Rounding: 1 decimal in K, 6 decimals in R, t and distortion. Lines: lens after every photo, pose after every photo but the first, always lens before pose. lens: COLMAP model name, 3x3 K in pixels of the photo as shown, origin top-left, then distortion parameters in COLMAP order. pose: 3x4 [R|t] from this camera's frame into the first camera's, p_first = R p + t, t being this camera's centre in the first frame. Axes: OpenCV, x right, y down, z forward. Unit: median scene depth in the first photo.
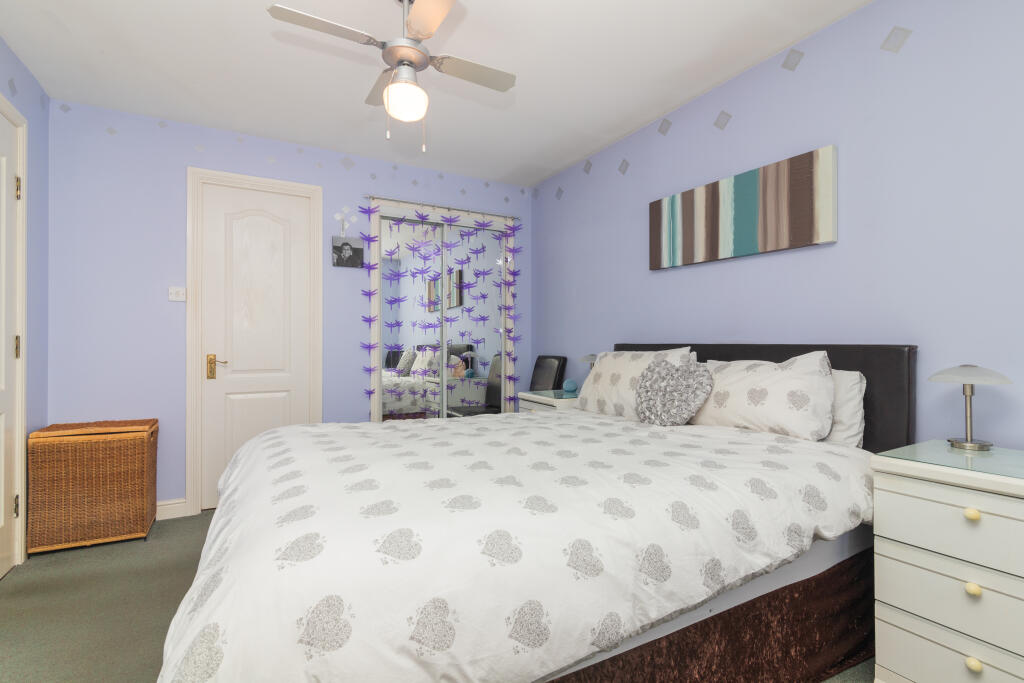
lens RADIAL K [[464.6, 0, 512.0], [0, 464.6, 341.5], [0, 0, 1]] dist [-0.000176, -0.000039]
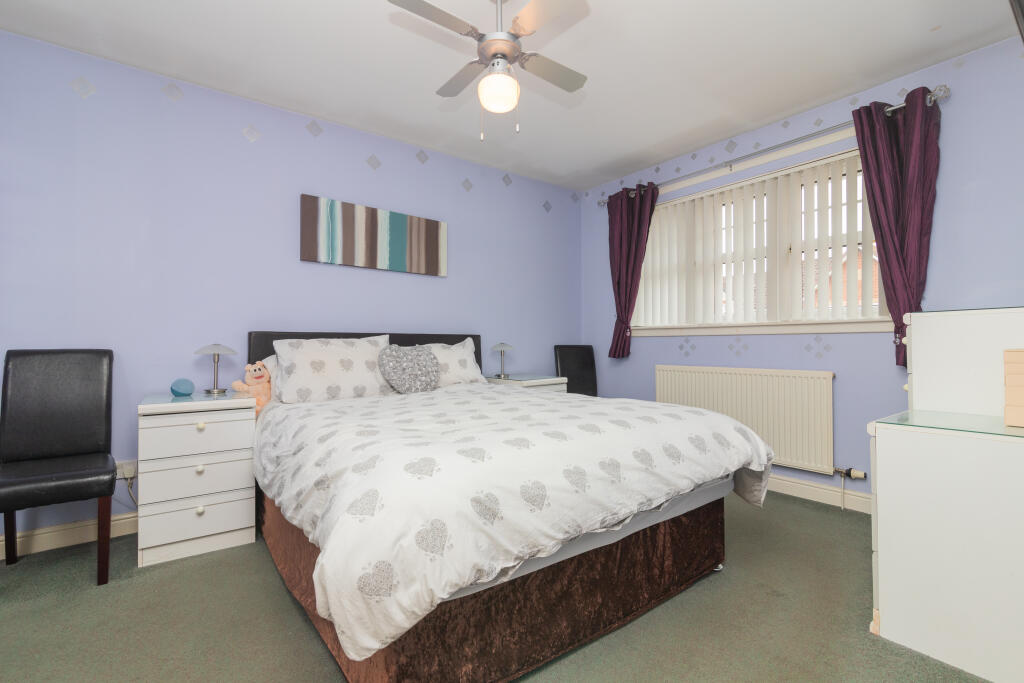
lens RADIAL K [[464.6, 0, 512.0], [0, 464.6, 341.5], [0, 0, 1]] dist [-0.000176, -0.000039]
pose [[-0.127535, 0.000518, 0.991834, -0.937889], [-0.004904, 0.999987, -0.001153, 0.029950], [-0.991822, -0.005011, -0.127531, 0.817244]]
